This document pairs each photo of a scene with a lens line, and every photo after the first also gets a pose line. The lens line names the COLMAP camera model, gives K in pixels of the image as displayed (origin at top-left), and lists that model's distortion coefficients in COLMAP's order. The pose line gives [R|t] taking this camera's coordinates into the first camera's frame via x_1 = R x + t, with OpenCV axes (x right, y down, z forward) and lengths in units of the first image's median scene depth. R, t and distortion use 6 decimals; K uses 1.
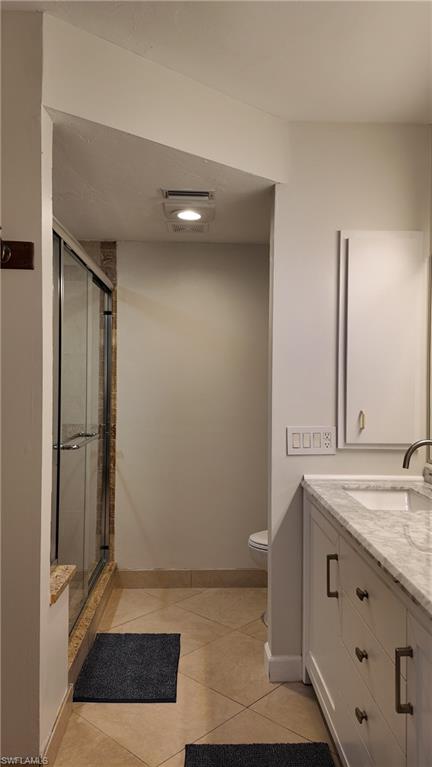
lens RADIAL K [[562.0, 0, 216.0], [0, 562.0, 383.5], [0, 0, 1]] dist [0.135031, -0.173683]
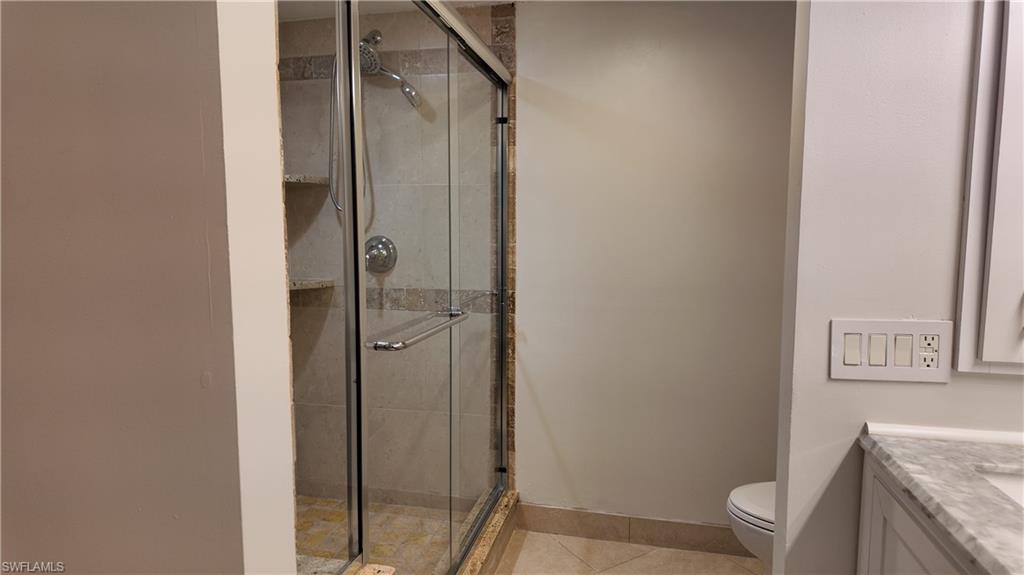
lens RADIAL K [[593.8, 0, 517.4], [0, 593.8, 286.0], [0, 0, 1]] dist [0.105455, -0.128969]
pose [[0.967297, 0.017928, -0.253011, 0.002302], [0.004150, 0.996247, 0.086460, 0.004971], [0.253611, -0.084683, 0.963592, 0.328904]]
